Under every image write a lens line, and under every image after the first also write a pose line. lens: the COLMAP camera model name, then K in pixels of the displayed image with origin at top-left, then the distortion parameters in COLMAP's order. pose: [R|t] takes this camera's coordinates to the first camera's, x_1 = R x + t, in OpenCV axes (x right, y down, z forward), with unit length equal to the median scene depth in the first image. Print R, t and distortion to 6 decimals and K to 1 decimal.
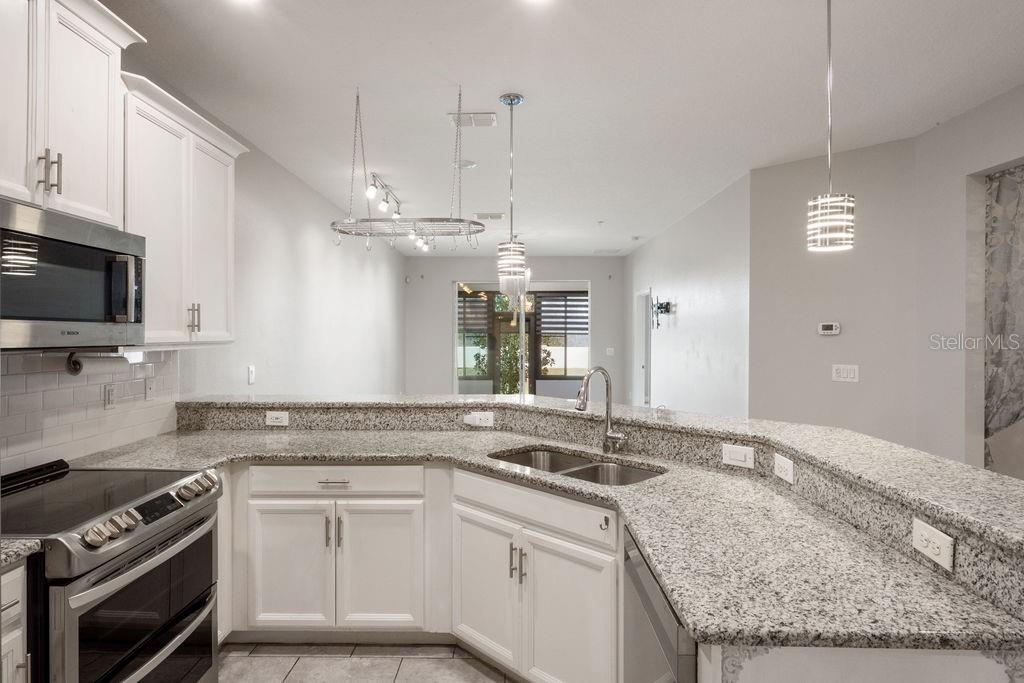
lens RADIAL K [[546.6, 0, 507.9], [0, 546.6, 338.9], [0, 0, 1]] dist [-0.042804, -0.000680]
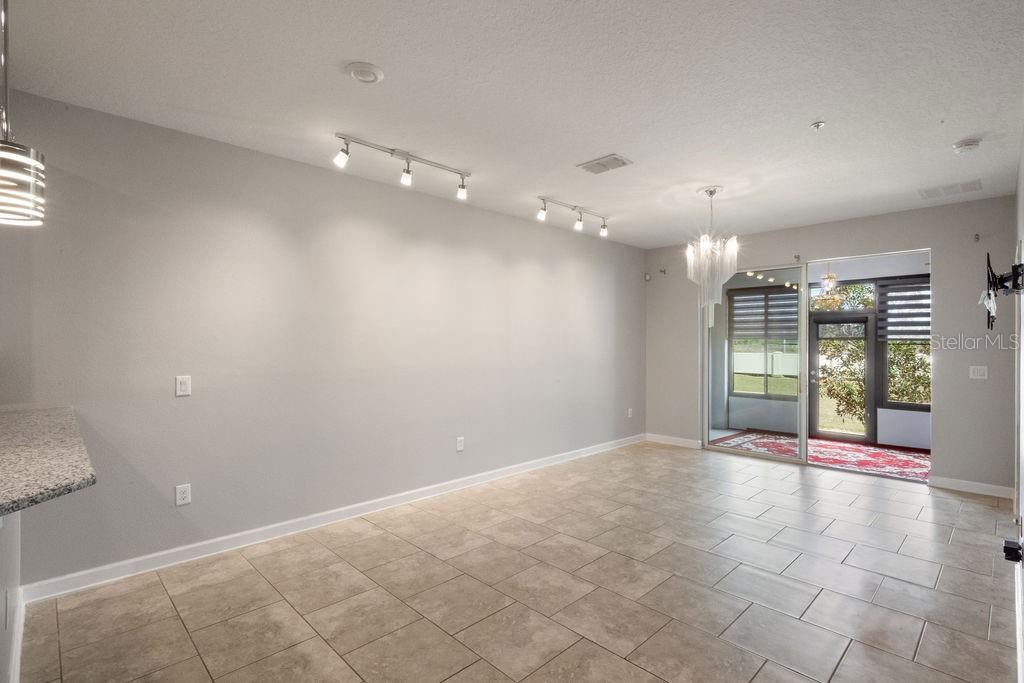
lens RADIAL K [[486.1, 0, 510.6], [0, 486.1, 339.3], [0, 0, 1]] dist [-0.000514, 0.000199]
pose [[0.709285, -0.002159, -0.704918, 0.641713], [-0.005641, 0.999946, -0.008738, -0.011955], [0.704899, 0.010174, 0.709235, 1.049619]]
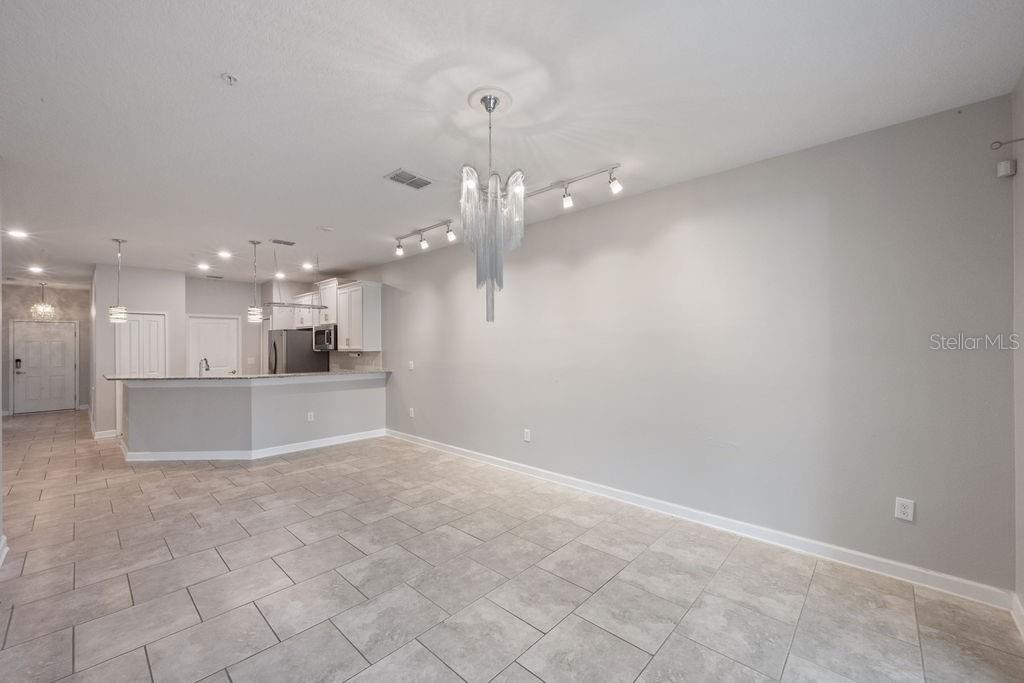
lens RADIAL K [[407.6, 0, 516.8], [0, 407.6, 342.5], [0, 0, 1]] dist [-0.004569, 0.001265]
pose [[-0.662397, -0.002913, -0.749147, 0.572206], [-0.000616, 0.999994, -0.003344, -0.025393], [0.749153, -0.001754, -0.662395, 3.072262]]
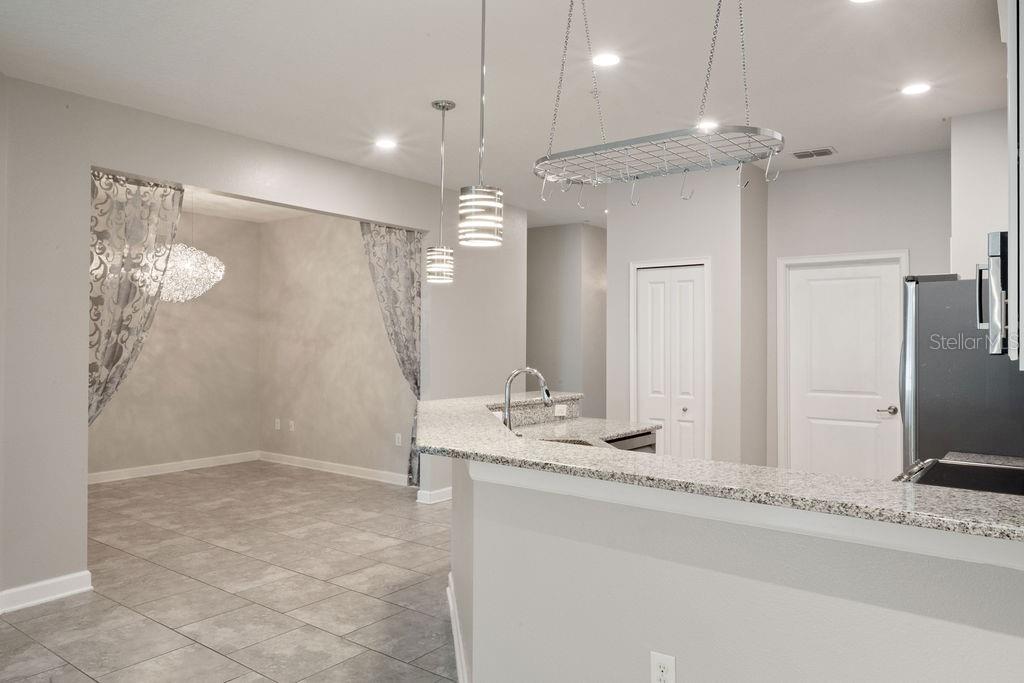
lens RADIAL K [[716.6, 0, 503.9], [0, 716.6, 331.5], [0, 0, 1]] dist [0.002815, -0.001339]
pose [[-0.805876, 0.001472, 0.592082, -0.528794], [-0.002577, 0.999979, -0.005995, -0.011723], [-0.592079, -0.006357, -0.805855, 1.710638]]
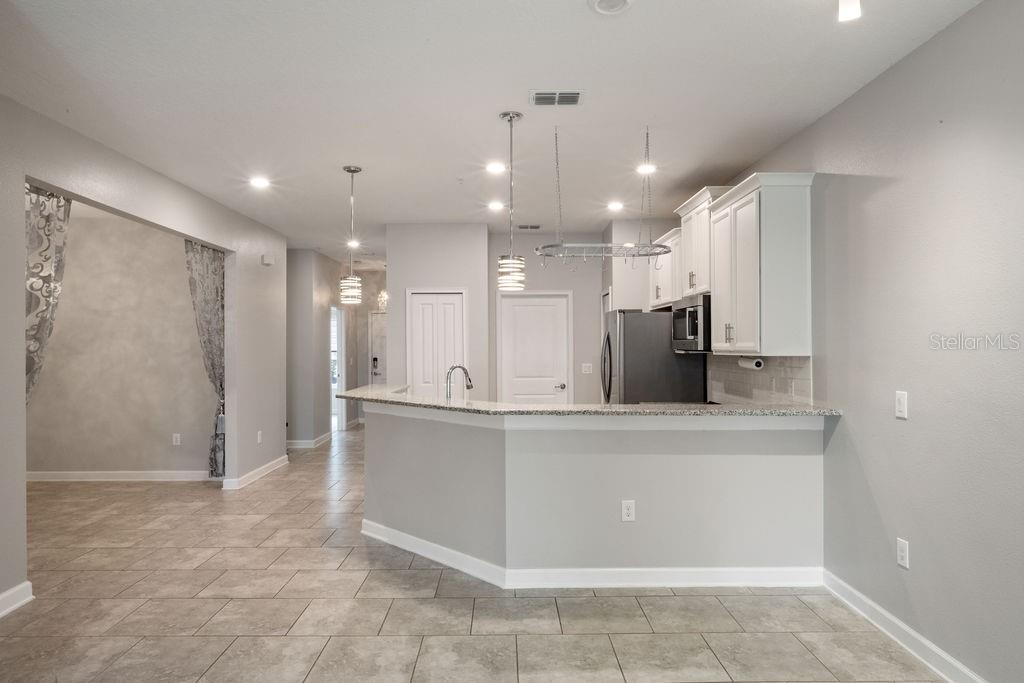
lens RADIAL K [[633.4, 0, 508.2], [0, 633.4, 343.1], [0, 0, 1]] dist [0.000670, 0.003328]
pose [[-0.999715, 0.002563, -0.023738, 0.035234], [0.002452, 0.999986, 0.004702, -0.019299], [0.023749, 0.004643, -0.999707, 2.306290]]
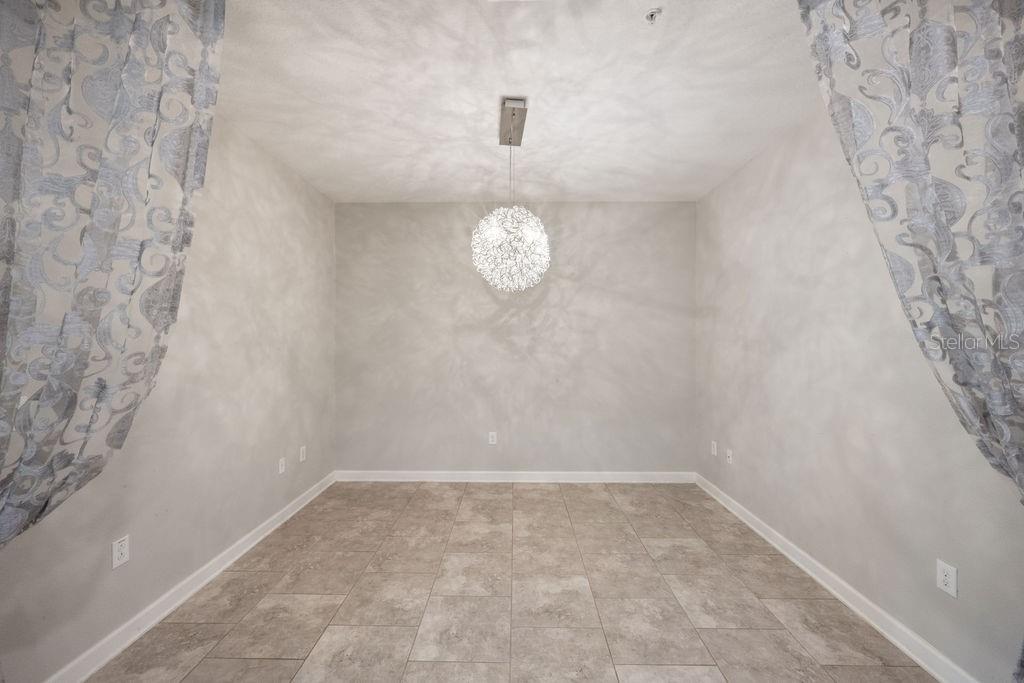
lens RADIAL K [[407.6, 0, 508.9], [0, 407.6, 340.1], [0, 0, 1]] dist [-0.004569, 0.001265]
pose [[-0.005305, -0.005324, 0.999972, 0.616647], [0.002319, 0.999983, 0.005336, -0.004452], [-0.999983, 0.002347, -0.005293, 0.593478]]
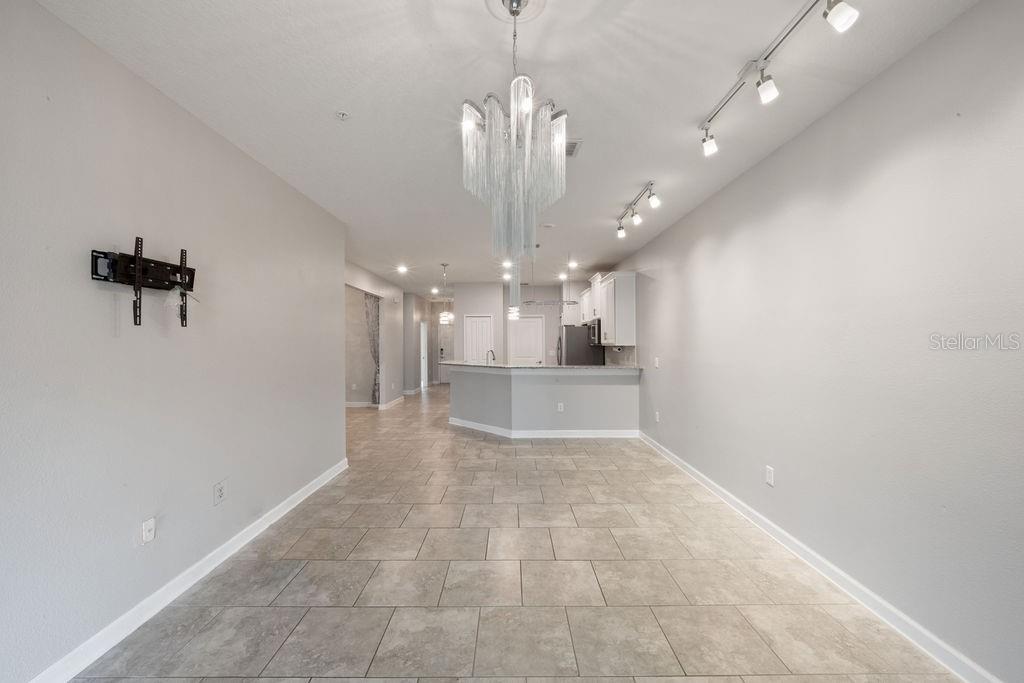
lens RADIAL K [[407.6, 0, 509.4], [0, 407.6, 338.3], [0, 0, 1]] dist [-0.004569, 0.001265]
pose [[-0.999911, 0.004280, -0.012670, 0.046747], [0.004302, 0.999989, -0.001671, -0.020356], [0.012662, -0.001725, -0.999918, 3.083026]]
